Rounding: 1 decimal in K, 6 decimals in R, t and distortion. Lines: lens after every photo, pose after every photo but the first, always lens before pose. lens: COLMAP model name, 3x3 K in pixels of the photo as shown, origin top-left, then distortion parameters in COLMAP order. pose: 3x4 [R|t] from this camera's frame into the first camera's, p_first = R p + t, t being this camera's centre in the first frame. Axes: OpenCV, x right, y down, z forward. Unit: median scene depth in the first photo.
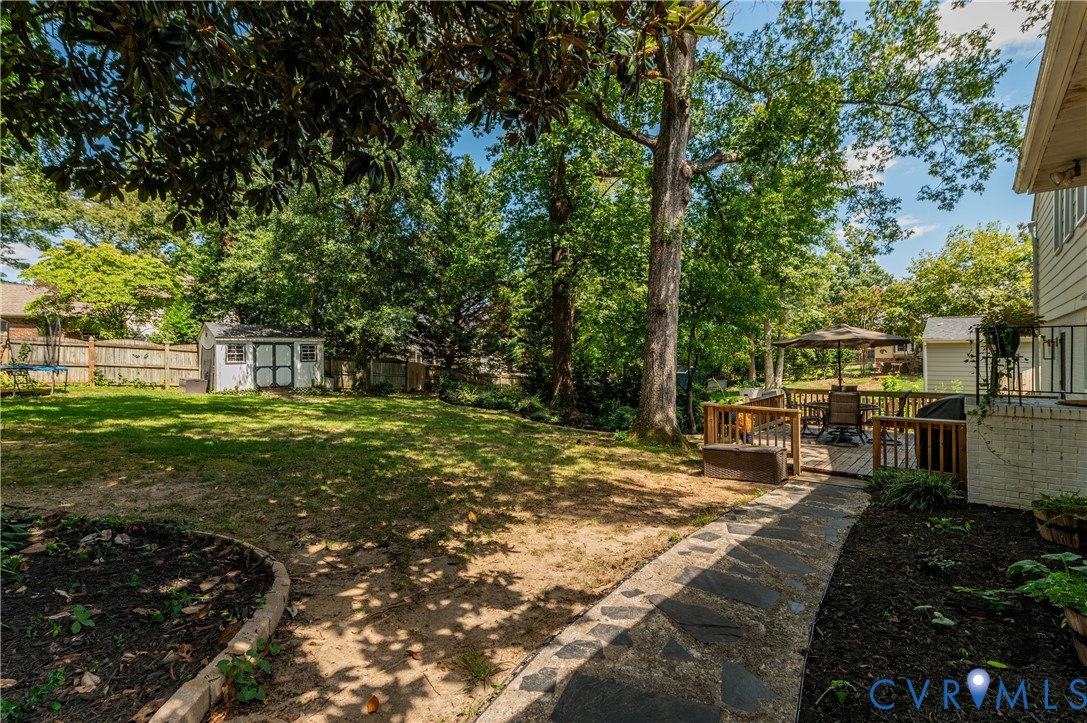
lens RADIAL K [[526.1, 0, 543.5], [0, 526.1, 361.5], [0, 0, 1]] dist [0.002151, 0.000258]
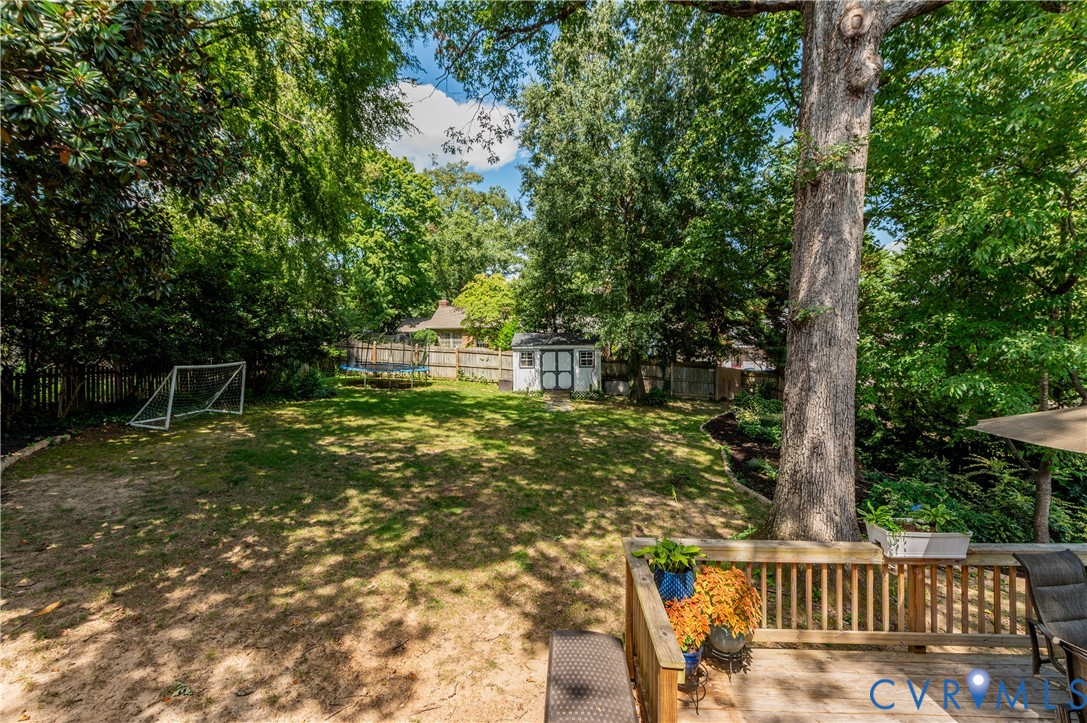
lens RADIAL K [[501.8, 0, 543.5], [0, 501.8, 361.5], [0, 0, 1]] dist [-0.001362, -0.000432]
pose [[0.608540, 0.032297, -0.792866, 0.319555], [-0.005255, 0.999313, 0.036674, -0.051401], [0.793506, -0.018152, 0.608292, 0.345133]]
